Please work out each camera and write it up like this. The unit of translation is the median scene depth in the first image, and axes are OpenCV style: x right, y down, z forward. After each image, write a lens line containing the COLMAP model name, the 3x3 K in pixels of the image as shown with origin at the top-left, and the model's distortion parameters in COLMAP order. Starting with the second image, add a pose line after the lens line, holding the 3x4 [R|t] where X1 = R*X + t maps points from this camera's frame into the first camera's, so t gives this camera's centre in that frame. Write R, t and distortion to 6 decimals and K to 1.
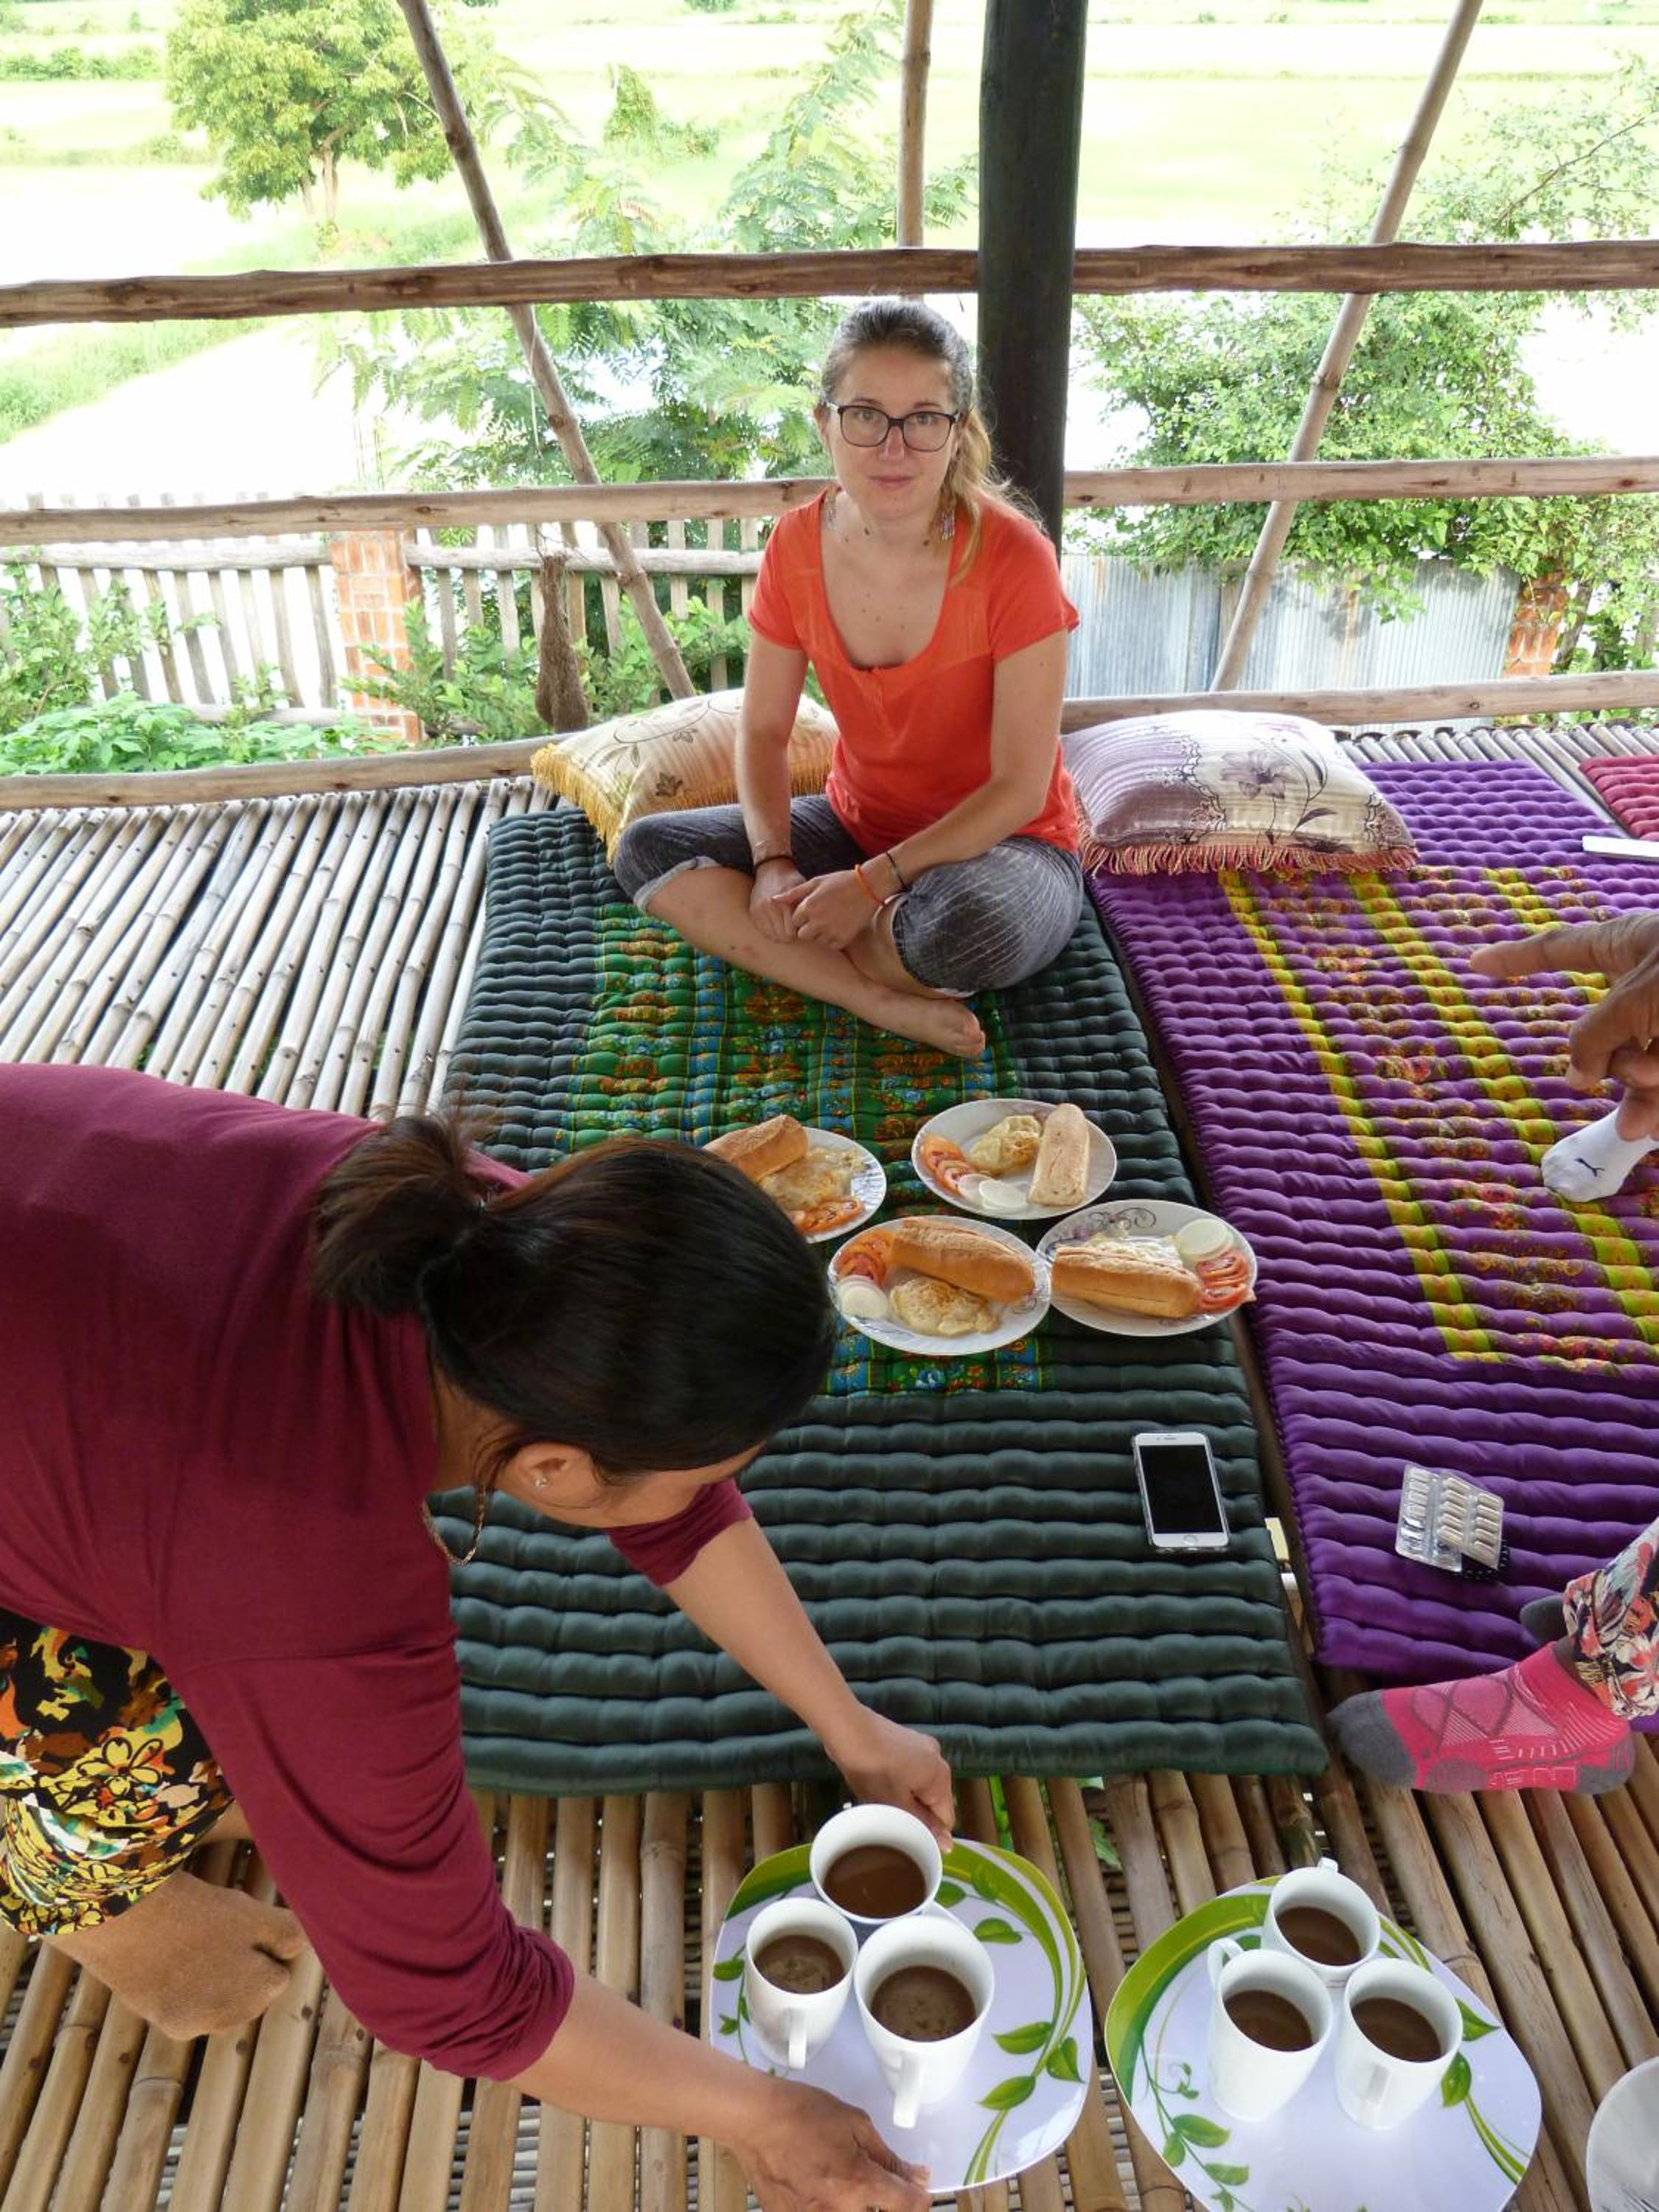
lens RADIAL K [[1788.2, 0, 816.5], [0, 1788.2, 1114.9], [0, 0, 1]] dist [-0.049811, 0.031200]
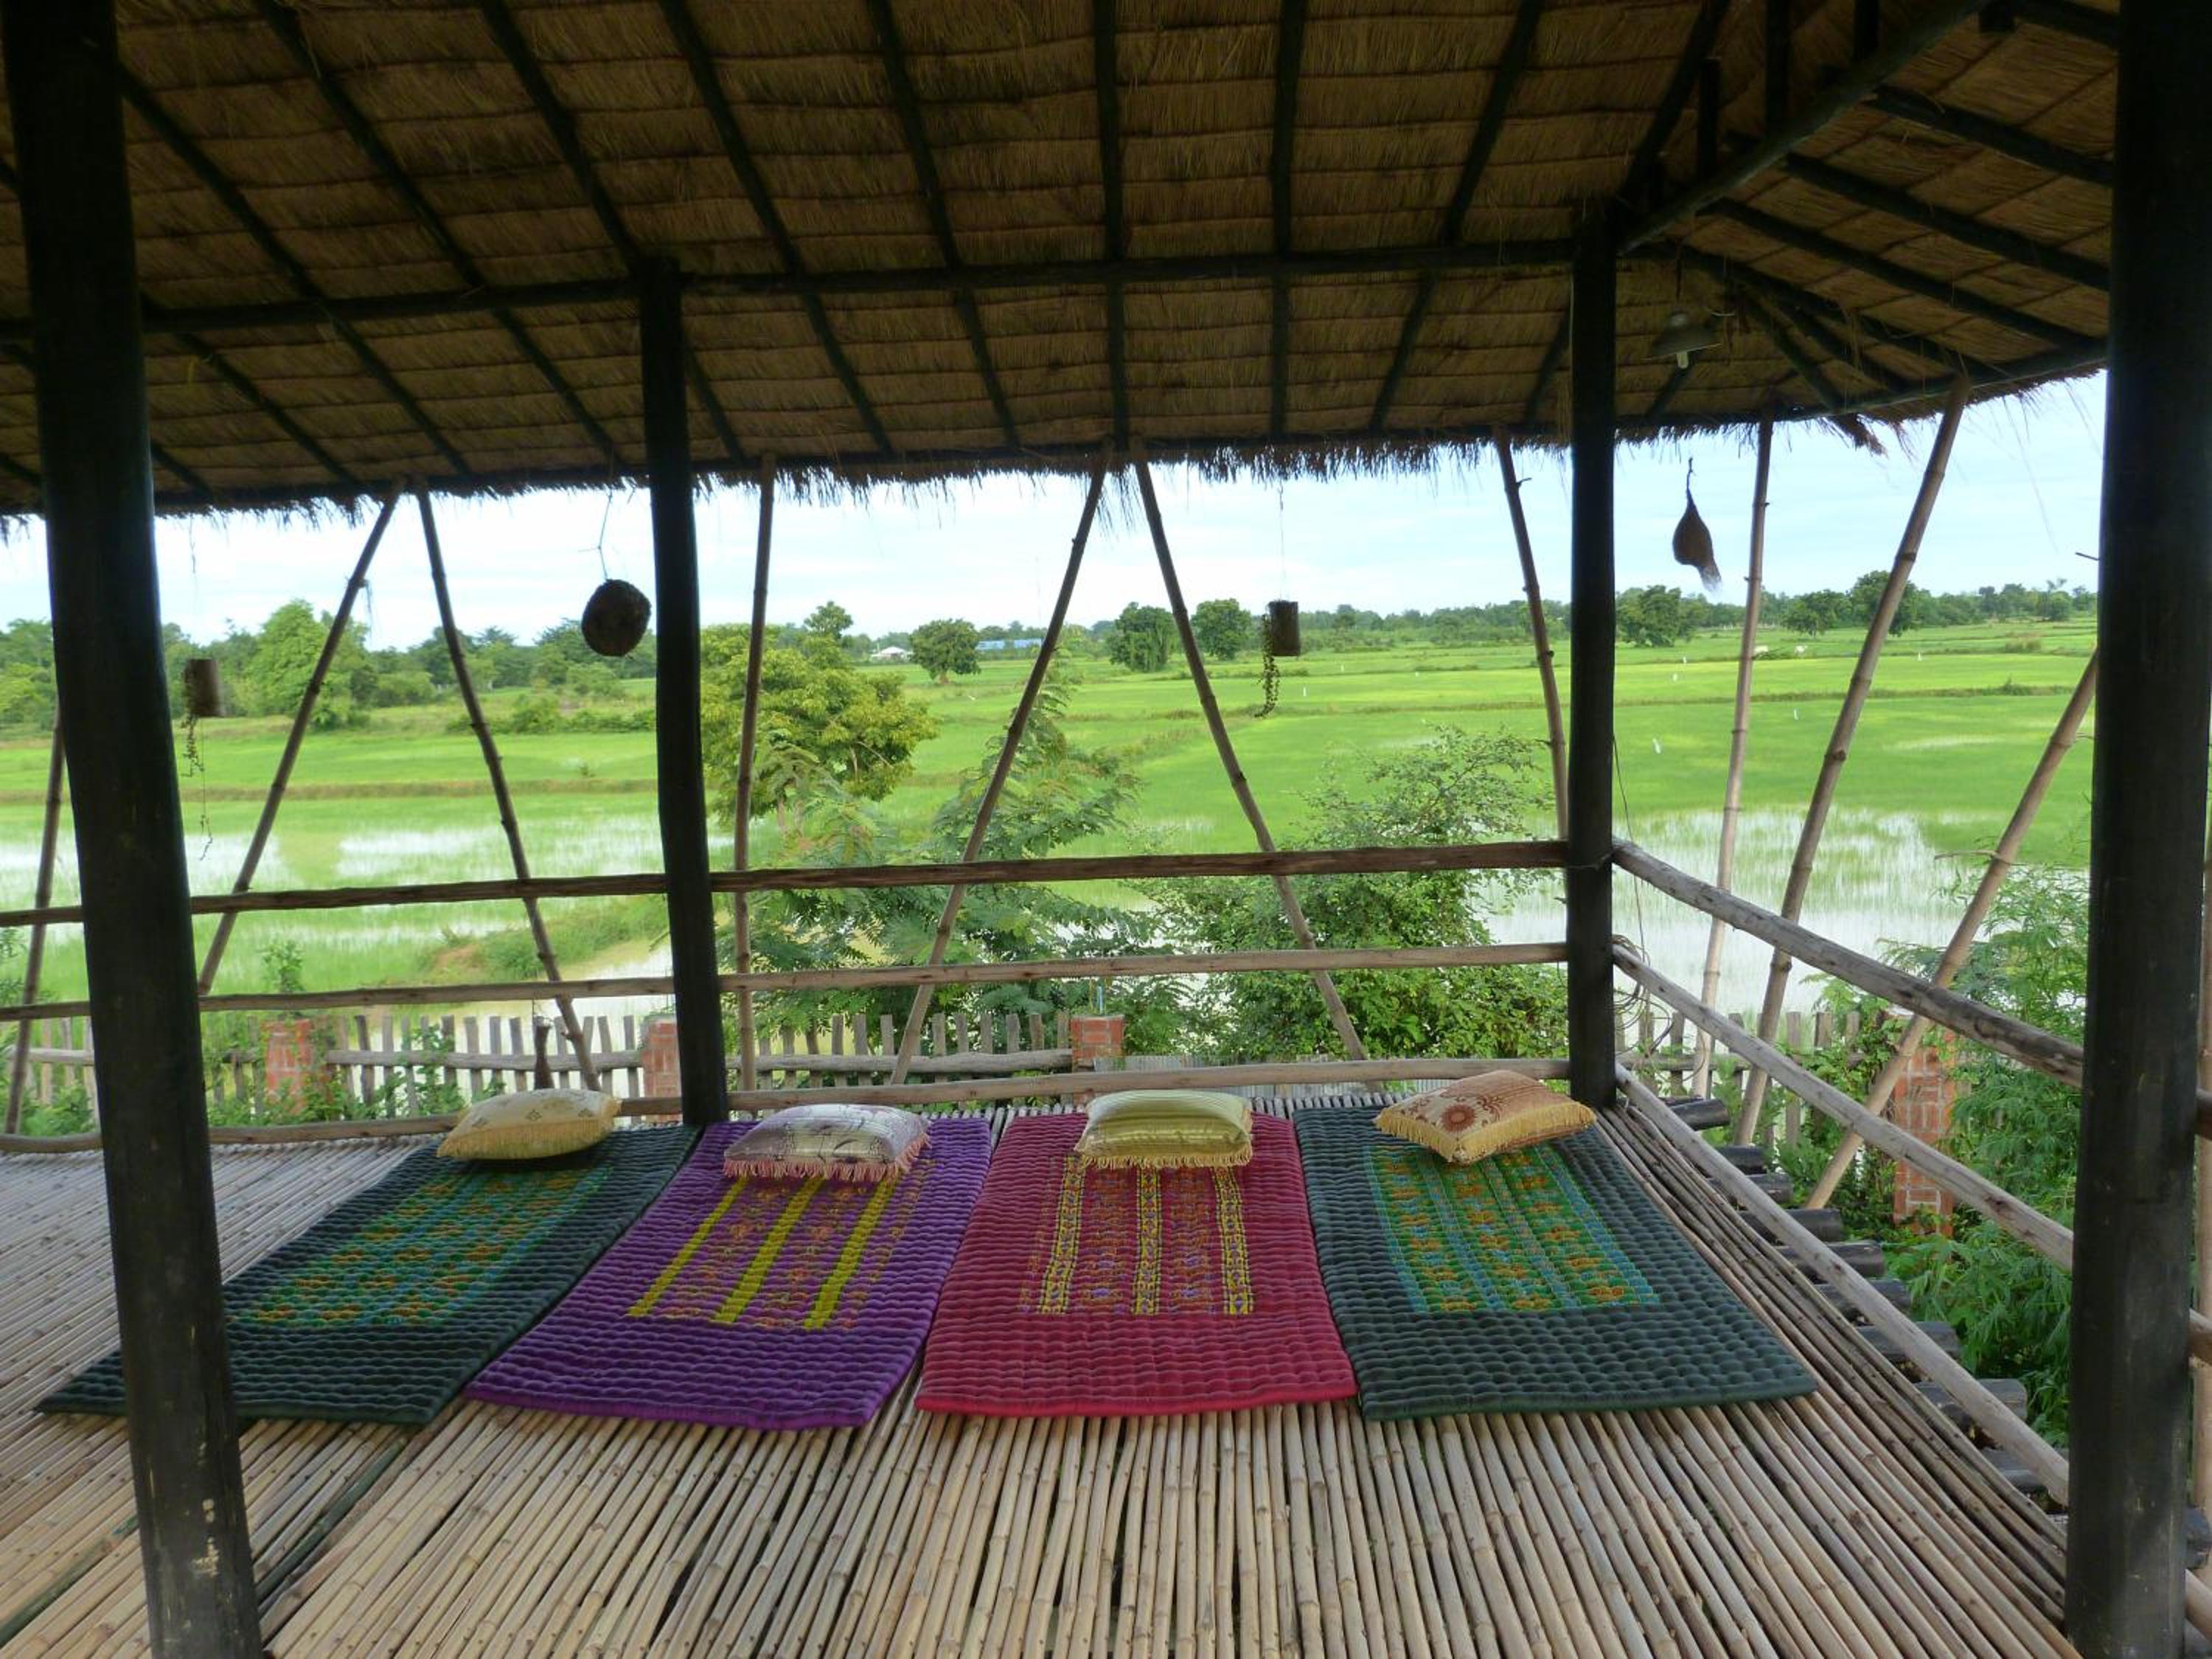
lens RADIAL K [[1636.5, 0, 1094.2], [0, 1636.5, 833.5], [0, 0, 1]] dist [-0.043387, 0.028619]
pose [[0.995300, -0.022513, -0.094186, 0.677040], [-0.021553, 0.896710, -0.442093, 0.277318], [0.094410, 0.442045, 0.892011, -0.618383]]
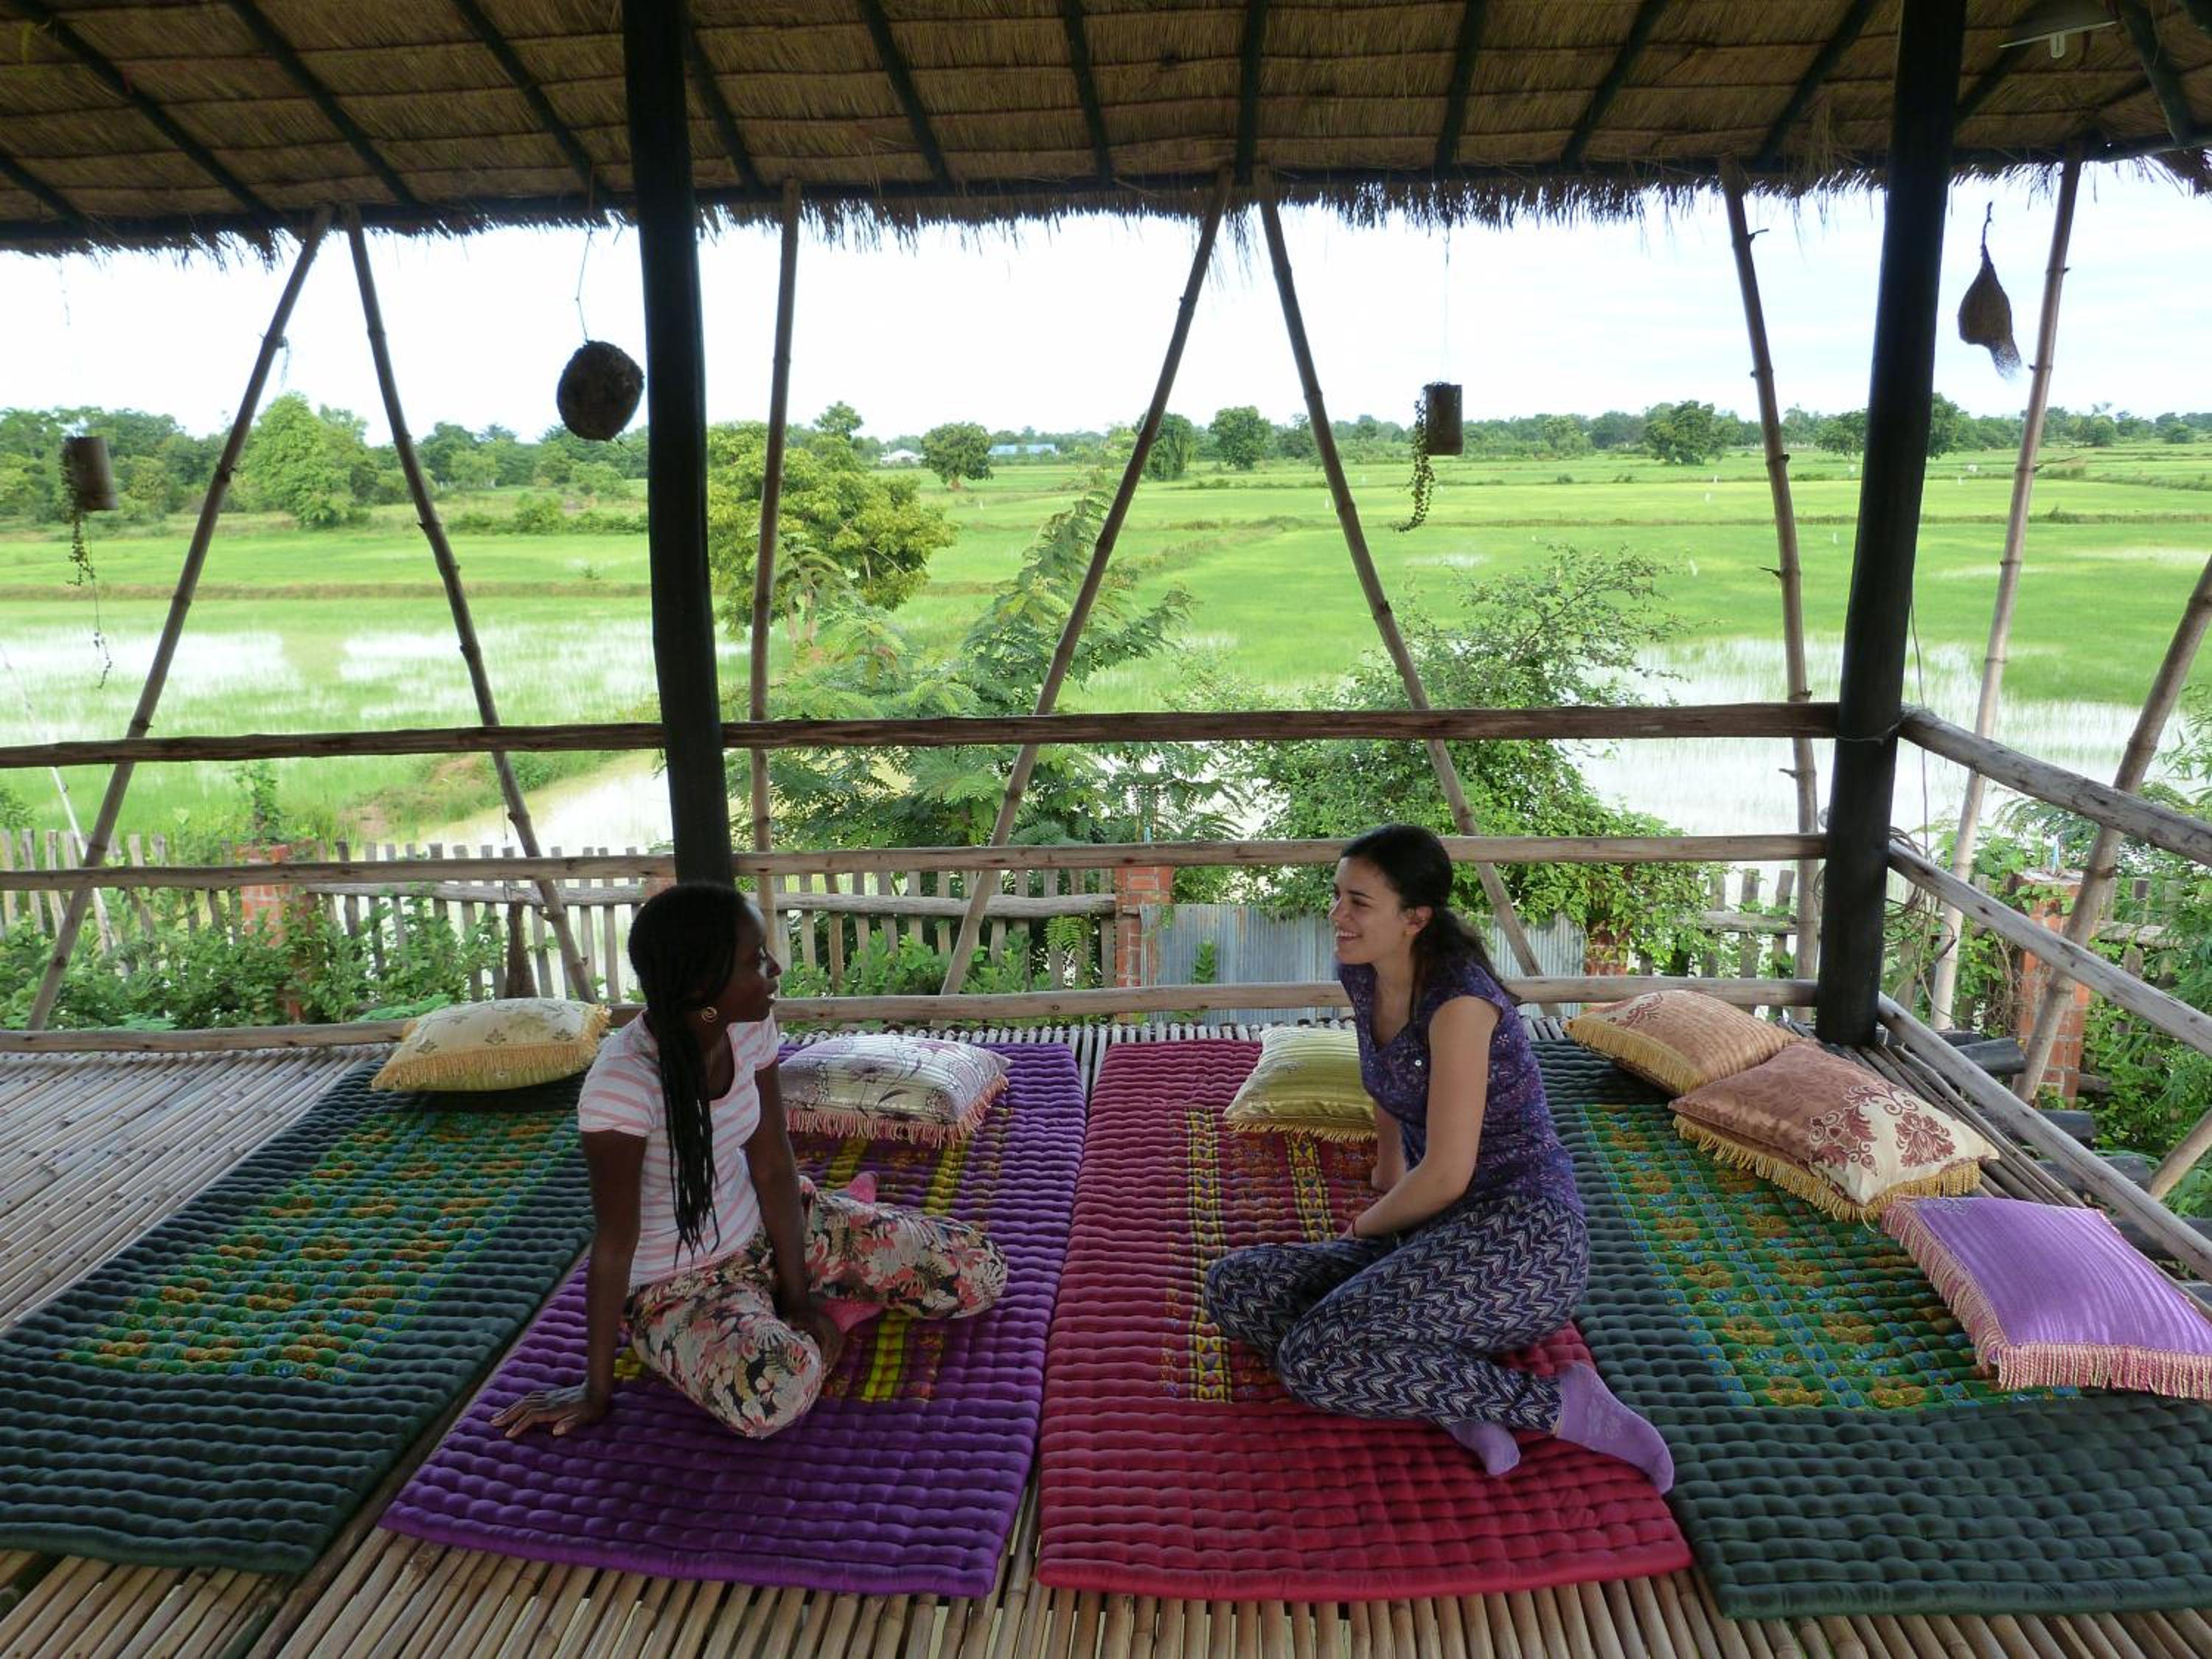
lens RADIAL K [[1636.5, 0, 1089.3], [0, 1636.5, 831.5], [0, 0, 1]] dist [-0.043387, 0.028619]
pose [[0.994683, 0.007452, -0.102718, 0.549191], [-0.041877, 0.940470, -0.337288, 0.083747], [0.094090, 0.339796, 0.935781, -0.294172]]
